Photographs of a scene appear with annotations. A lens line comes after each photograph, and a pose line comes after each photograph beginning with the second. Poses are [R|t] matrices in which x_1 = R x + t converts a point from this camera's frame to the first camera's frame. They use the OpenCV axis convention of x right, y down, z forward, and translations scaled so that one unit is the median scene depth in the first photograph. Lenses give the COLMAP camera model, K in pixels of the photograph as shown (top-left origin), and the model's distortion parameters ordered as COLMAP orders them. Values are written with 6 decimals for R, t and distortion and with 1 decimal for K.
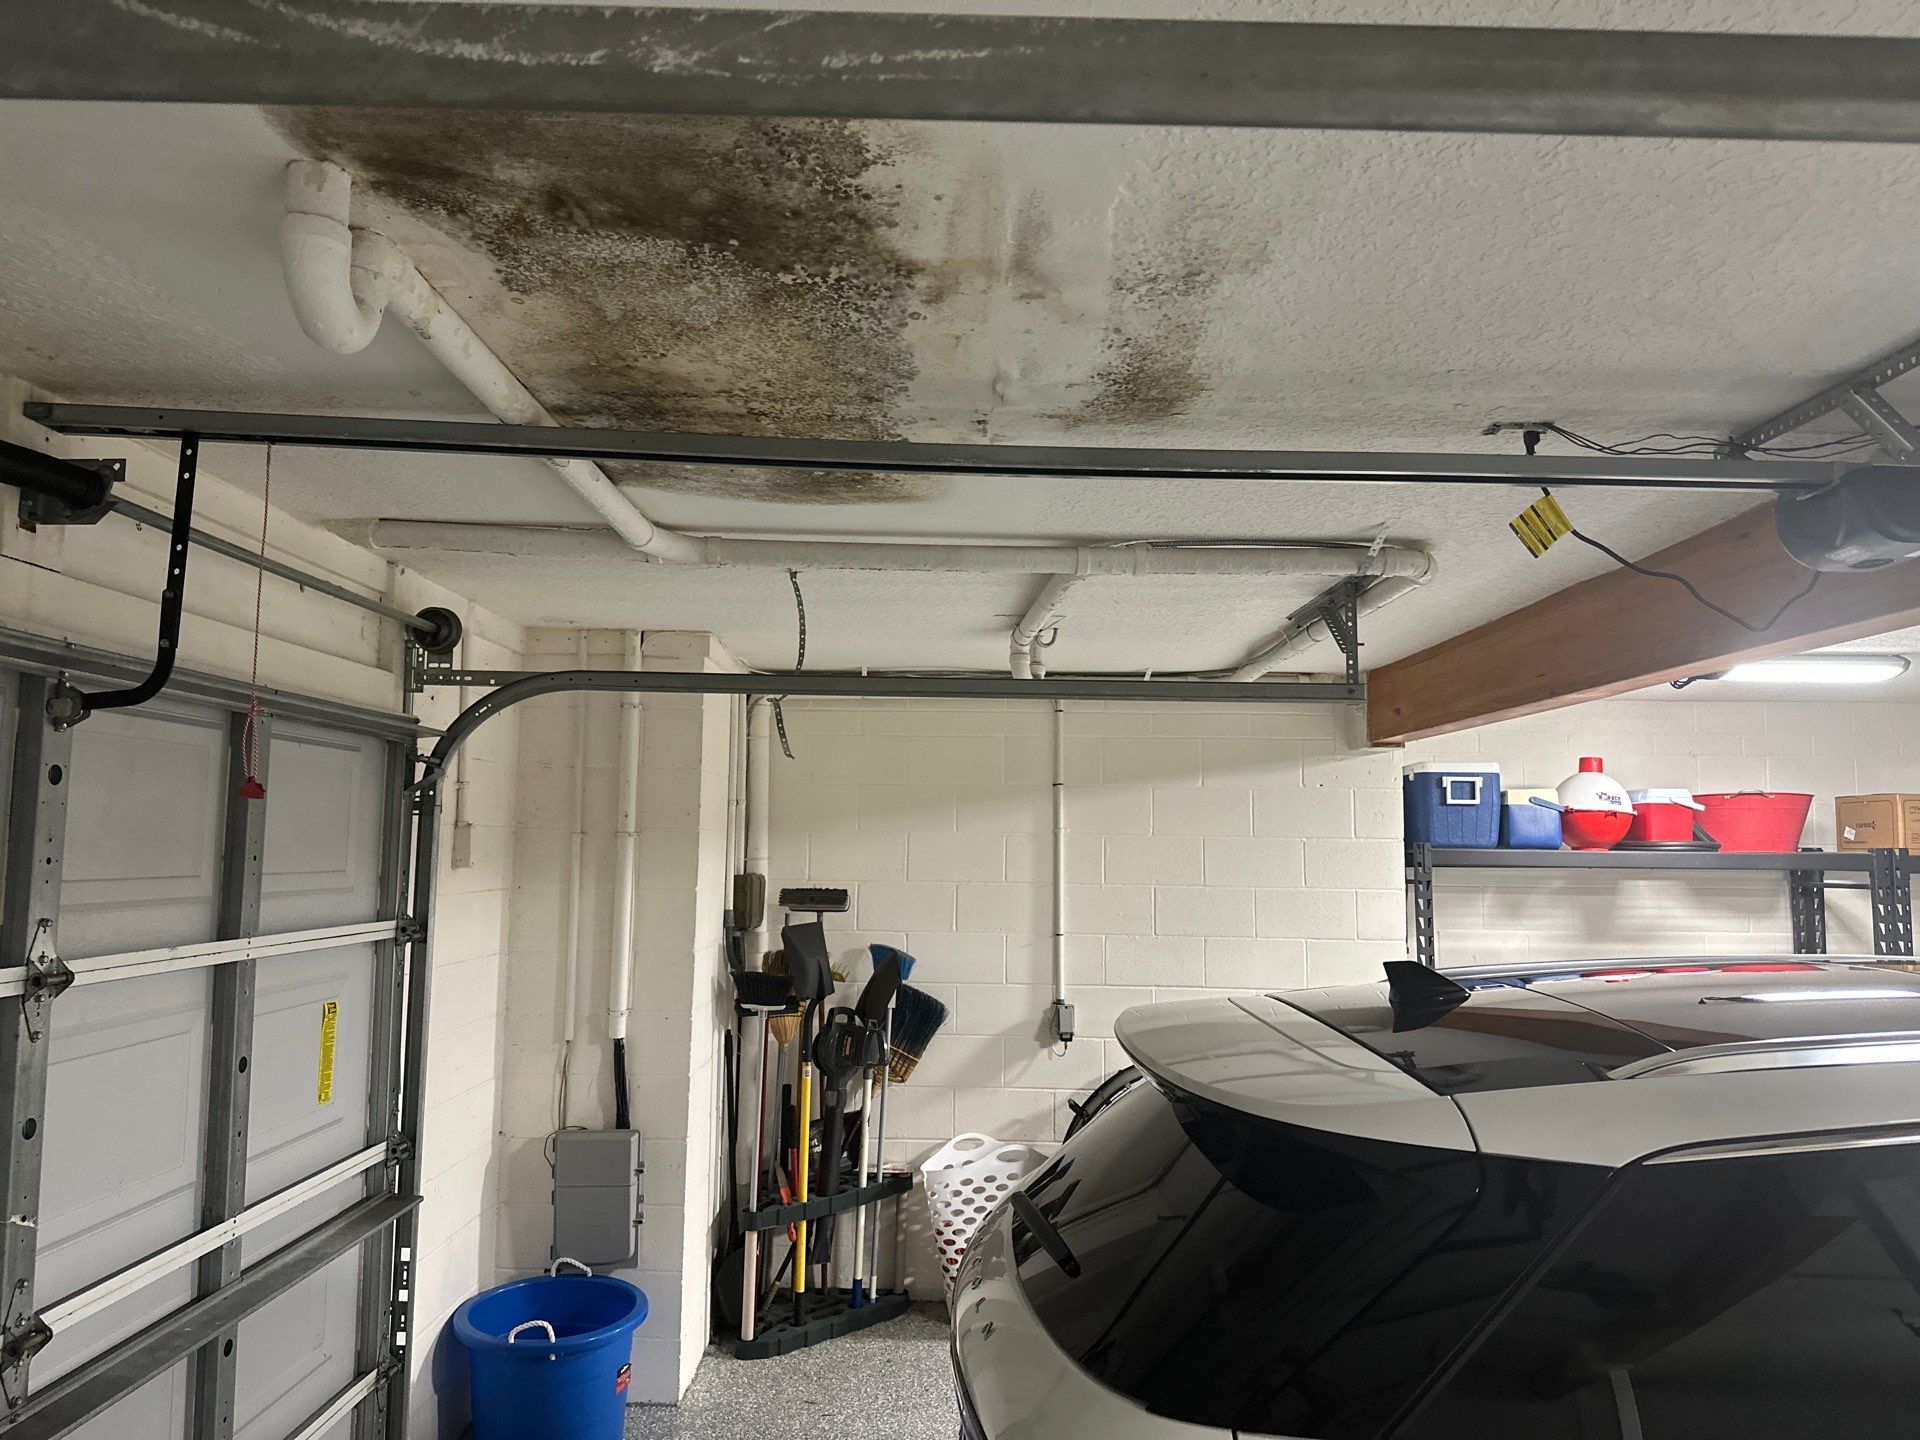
lens RADIAL K [[1337.0, 0, 944.5], [0, 1337.0, 712.8], [0, 0, 1]] dist [0.062138, -0.077658]
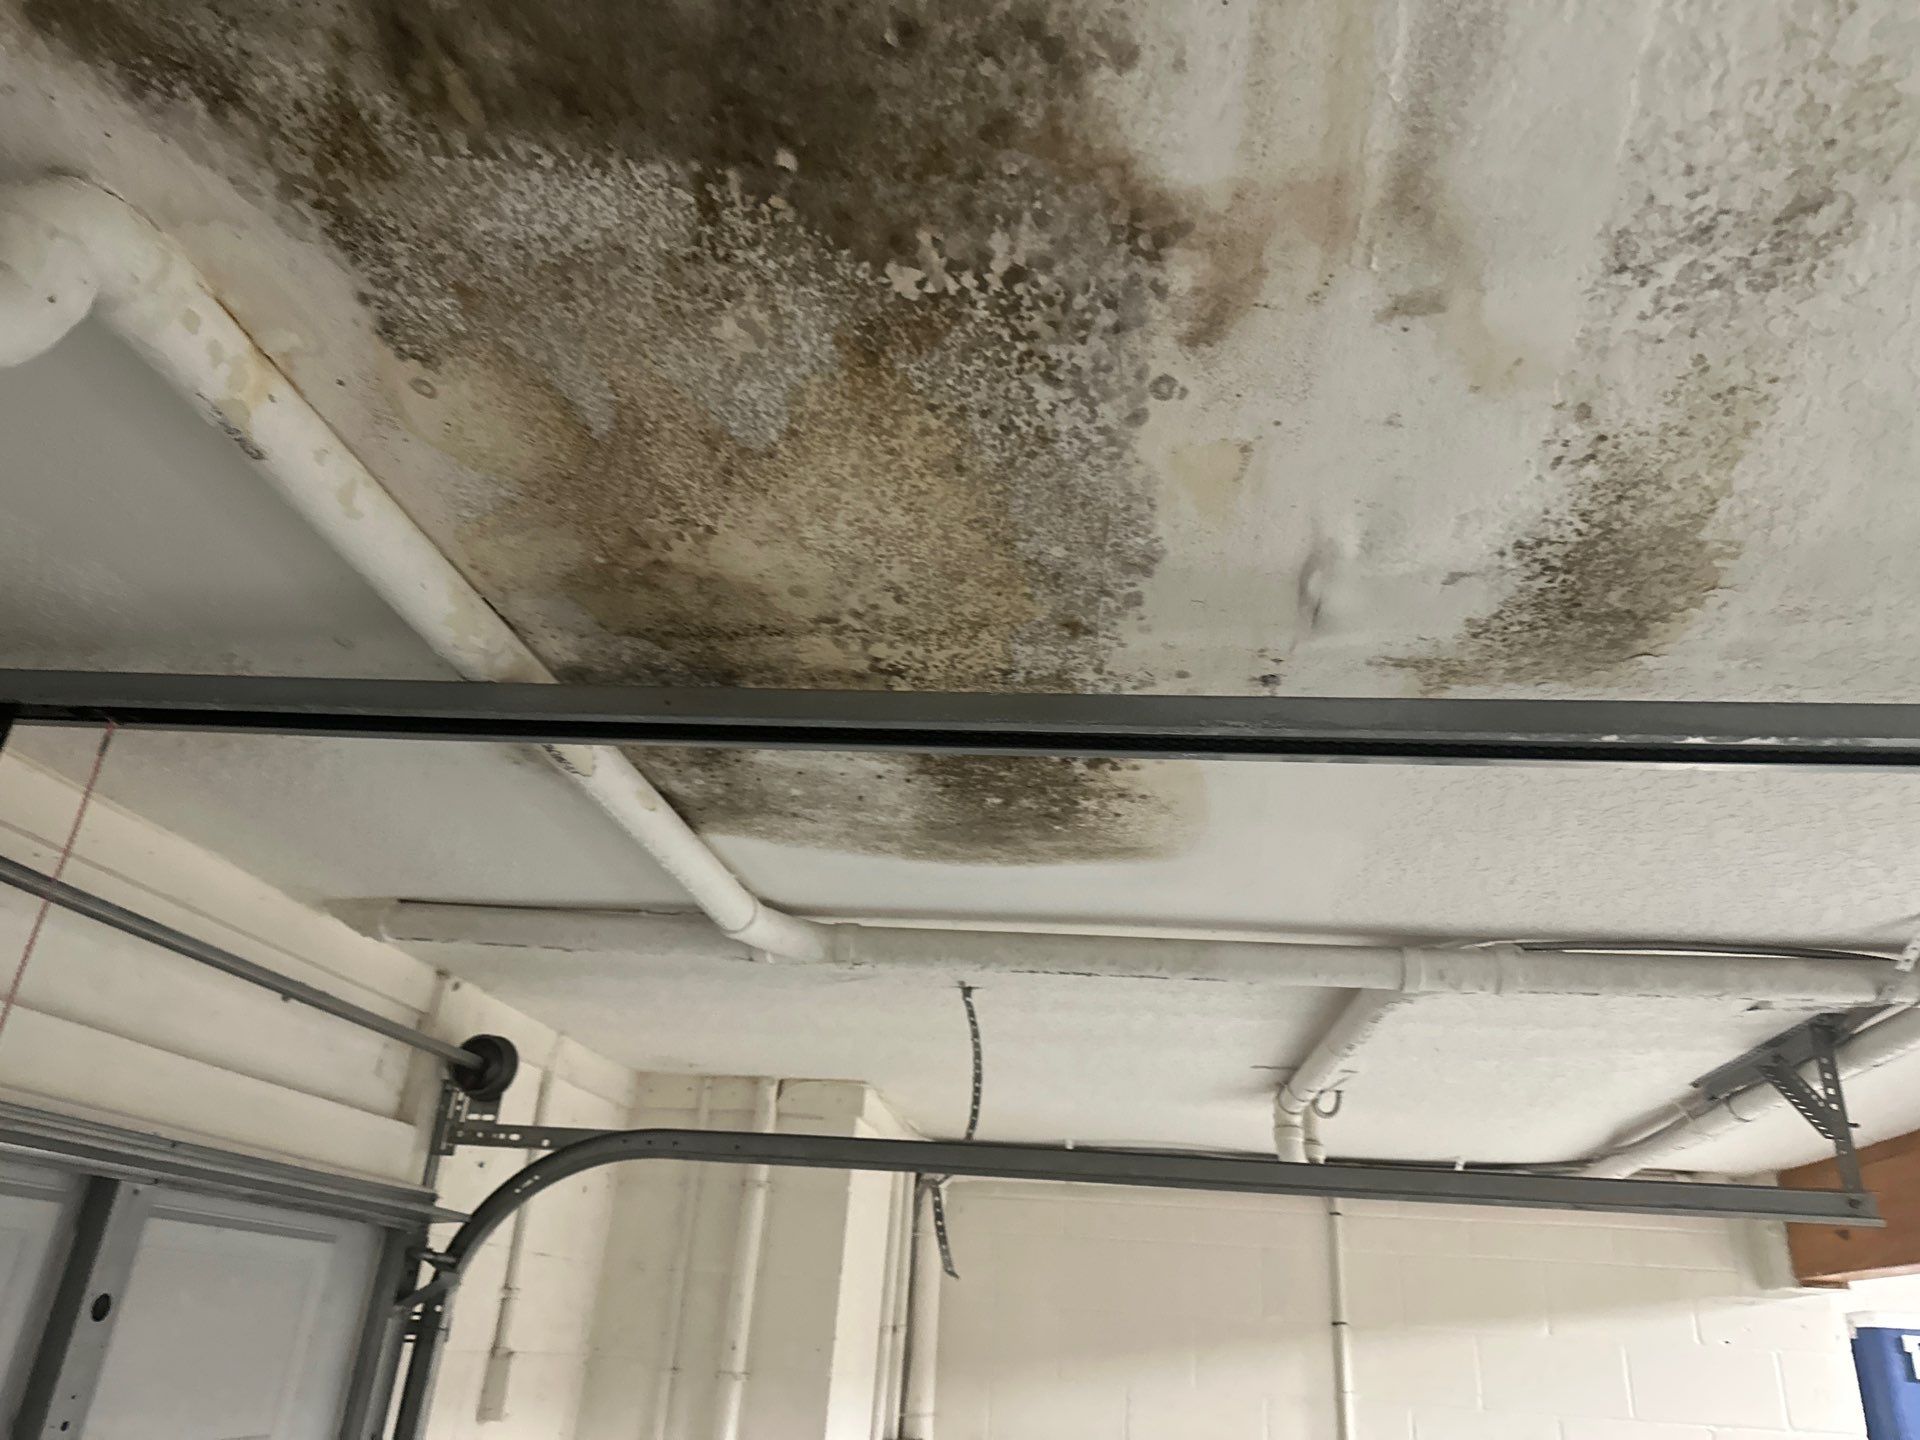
lens RADIAL K [[1337.0, 0, 973.7], [0, 1337.0, 695.4], [0, 0, 1]] dist [0.062138, -0.077658]
pose [[0.991058, -0.011427, -0.132940, -0.022530], [-0.035751, 0.937156, -0.347074, -0.008244], [0.128551, 0.348723, 0.928368, 0.469266]]
